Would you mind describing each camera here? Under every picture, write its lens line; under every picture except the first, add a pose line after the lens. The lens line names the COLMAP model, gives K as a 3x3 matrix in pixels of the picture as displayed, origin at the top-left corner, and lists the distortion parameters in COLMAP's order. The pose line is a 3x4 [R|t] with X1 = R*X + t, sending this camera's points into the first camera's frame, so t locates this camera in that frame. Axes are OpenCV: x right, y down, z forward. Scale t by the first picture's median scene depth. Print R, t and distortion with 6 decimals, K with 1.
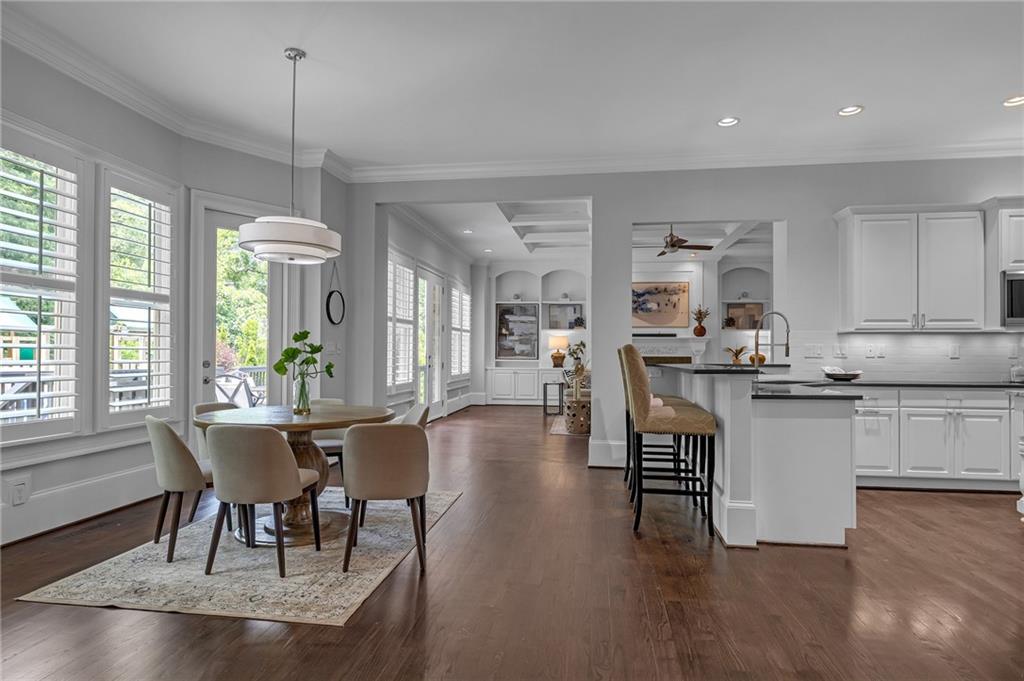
lens RADIAL K [[561.6, 0, 512.4], [0, 561.6, 345.7], [0, 0, 1]] dist [-0.020876, -0.001301]
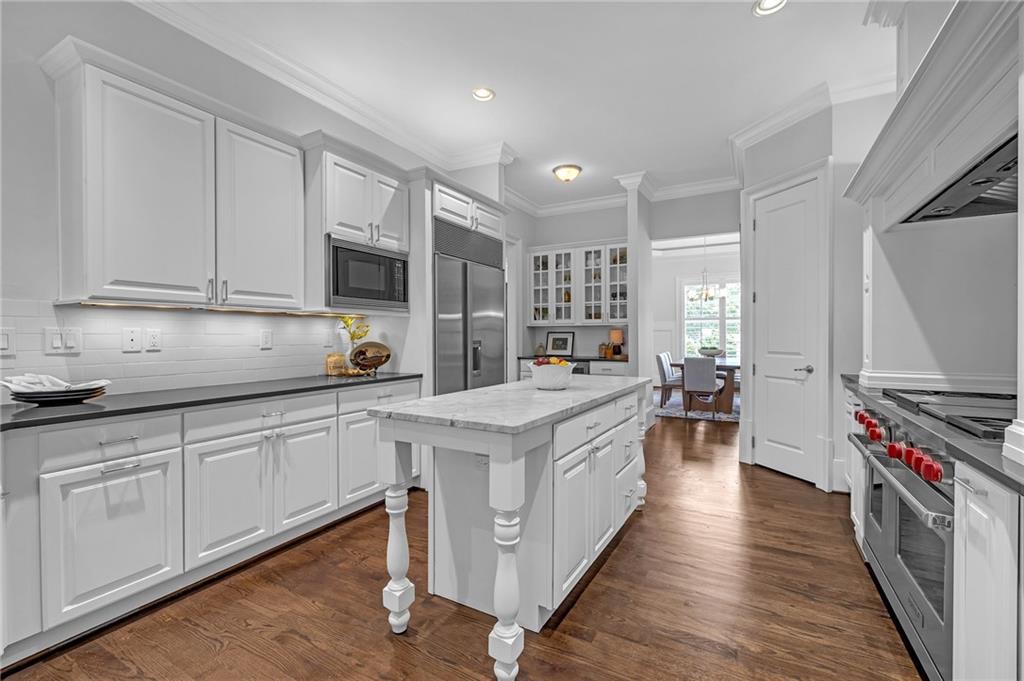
lens RADIAL K [[443.1, 0, 503.4], [0, 443.1, 340.1], [0, 0, 1]] dist [0.010118, 0.000391]
pose [[0.358186, -0.014644, 0.933535, 0.378851], [-0.005373, 0.999828, 0.017745, -0.000839], [-0.933635, -0.011372, 0.358046, 0.519953]]
